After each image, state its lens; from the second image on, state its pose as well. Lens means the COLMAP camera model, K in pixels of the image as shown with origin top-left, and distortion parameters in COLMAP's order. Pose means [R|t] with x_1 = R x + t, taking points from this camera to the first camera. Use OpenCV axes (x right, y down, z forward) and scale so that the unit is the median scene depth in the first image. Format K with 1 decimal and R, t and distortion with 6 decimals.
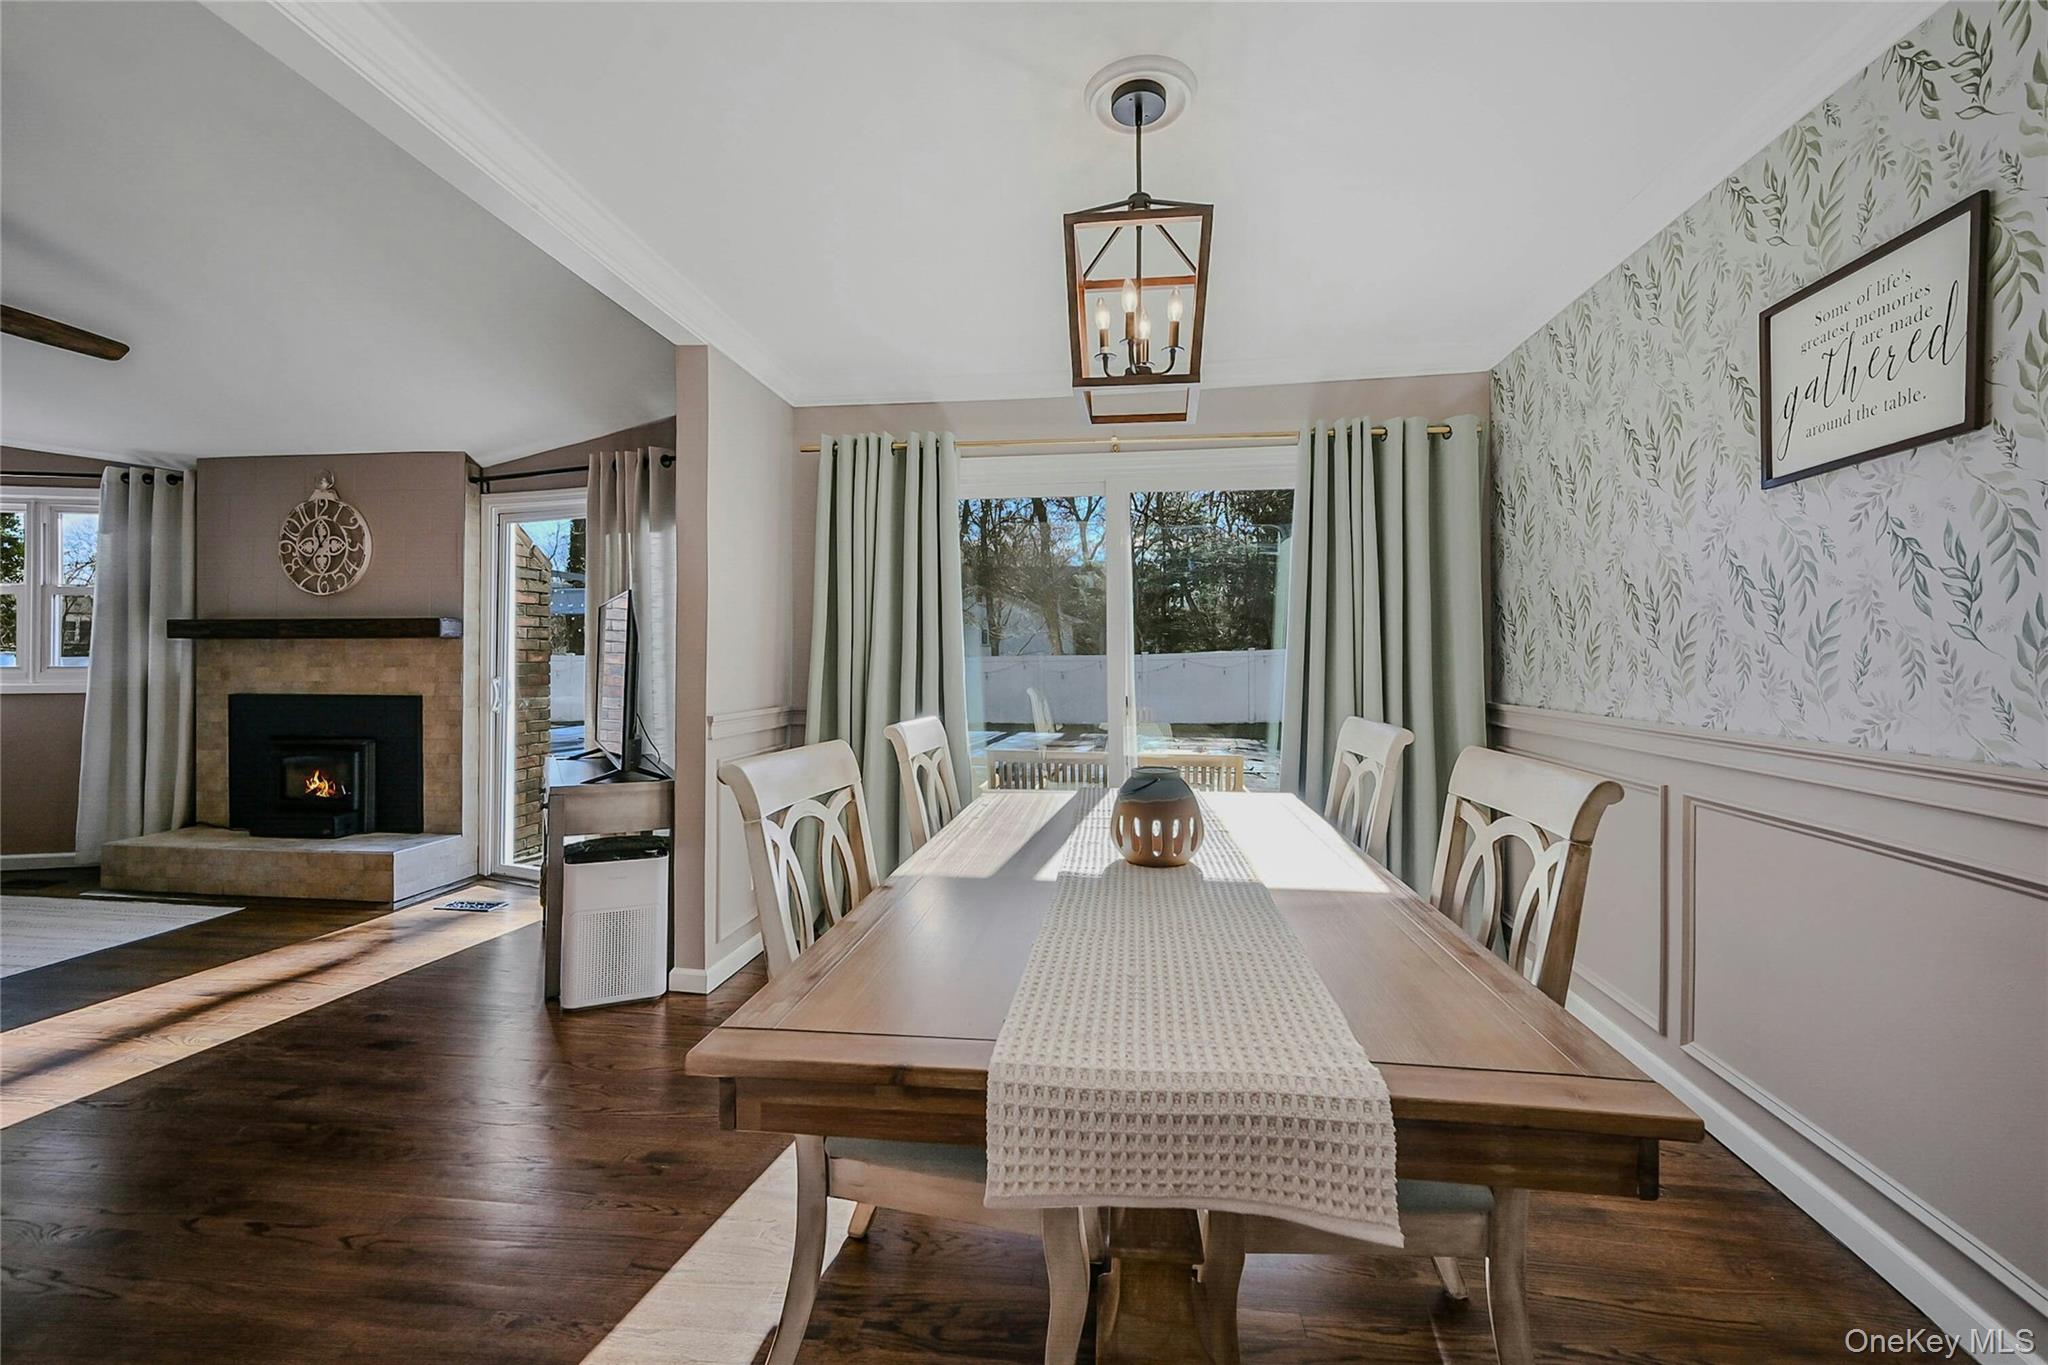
lens RADIAL K [[843.7, 0, 1019.4], [0, 843.7, 672.6], [0, 0, 1]] dist [0.004132, -0.001428]
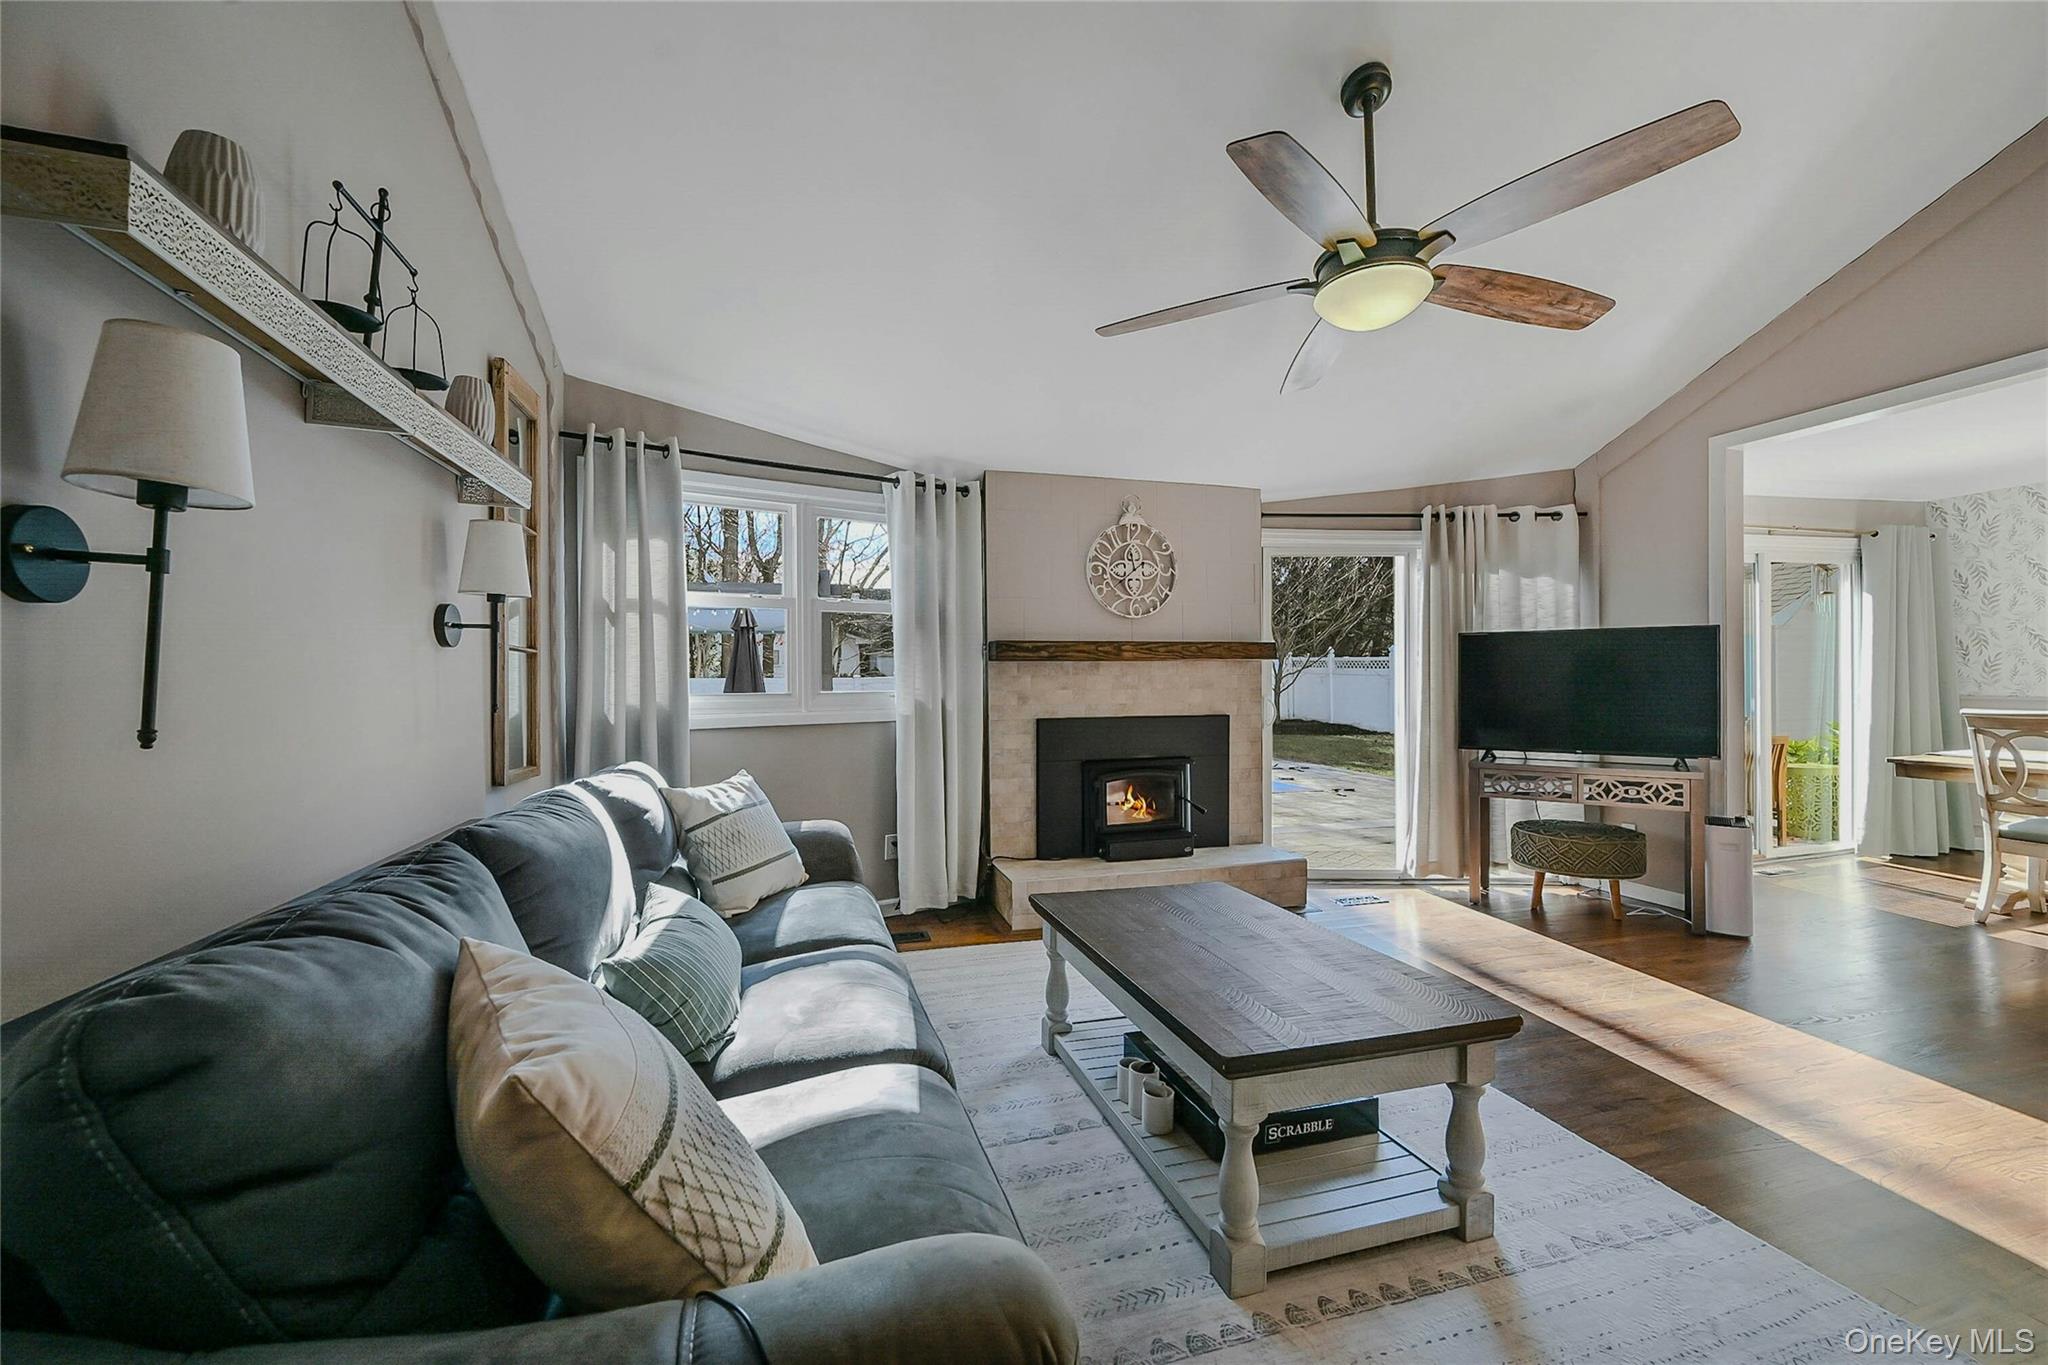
lens RADIAL K [[818.3, 0, 1009.5], [0, 818.3, 676.6], [0, 0, 1]] dist [-0.002325, 0.001124]
pose [[0.923147, -0.009113, 0.384339, -1.345092], [0.016469, 0.999739, -0.015853, -0.008726], [-0.384094, 0.020964, 0.923056, 0.157594]]
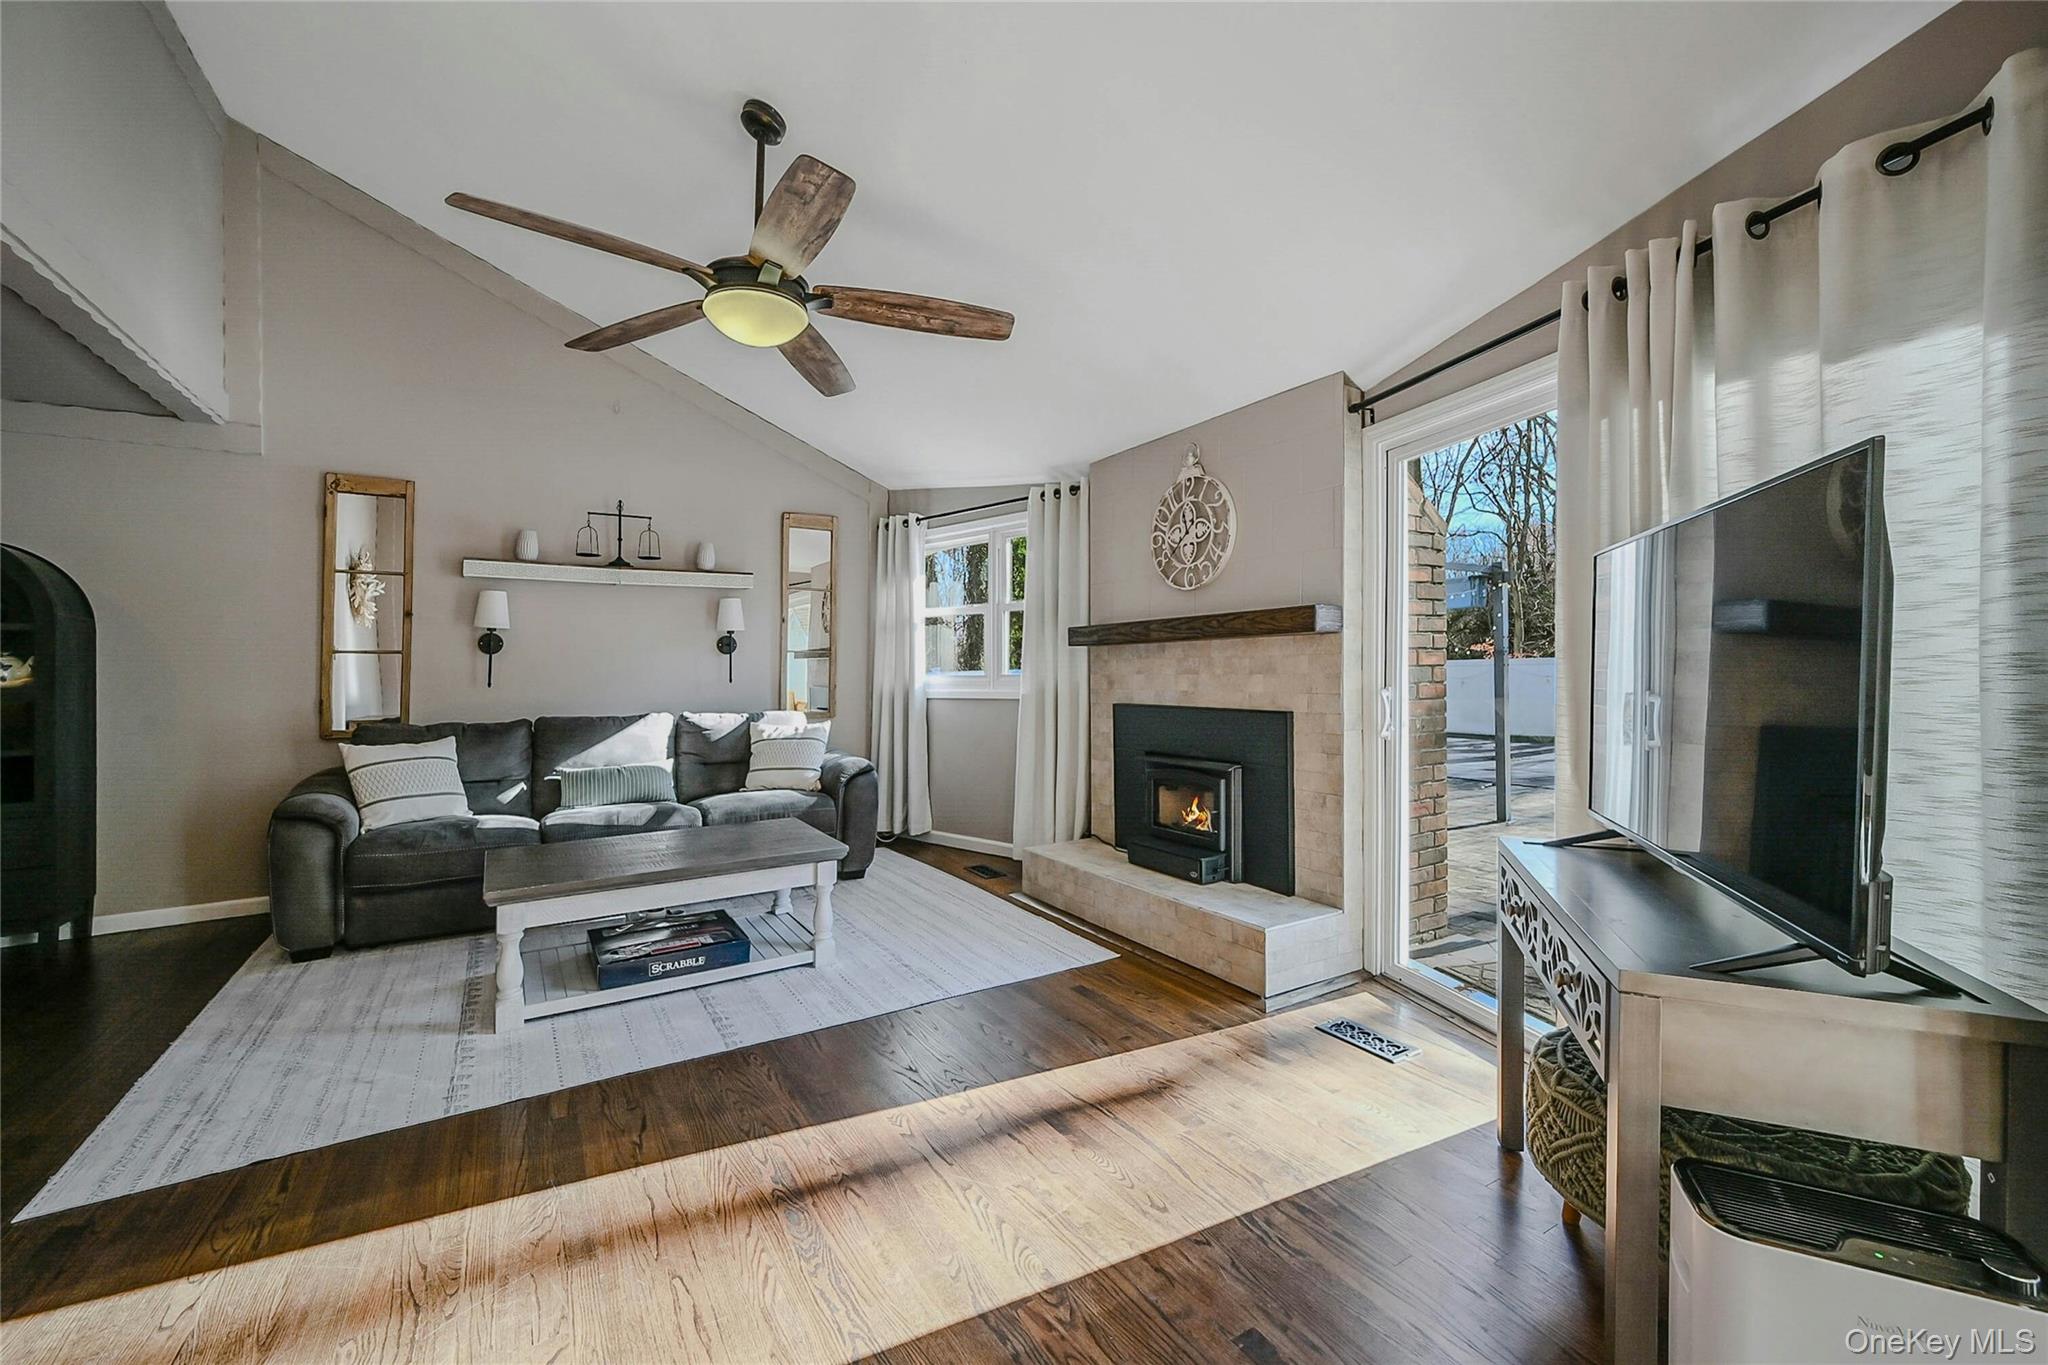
lens RADIAL K [[818.3, 0, 1036.7], [0, 818.3, 672.6], [0, 0, 1]] dist [-0.002325, 0.001124]
pose [[0.633916, -0.009907, -0.773339, -0.286629], [0.004174, 0.999947, -0.009388, -0.001372], [0.773391, 0.002723, 0.633924, 0.360887]]
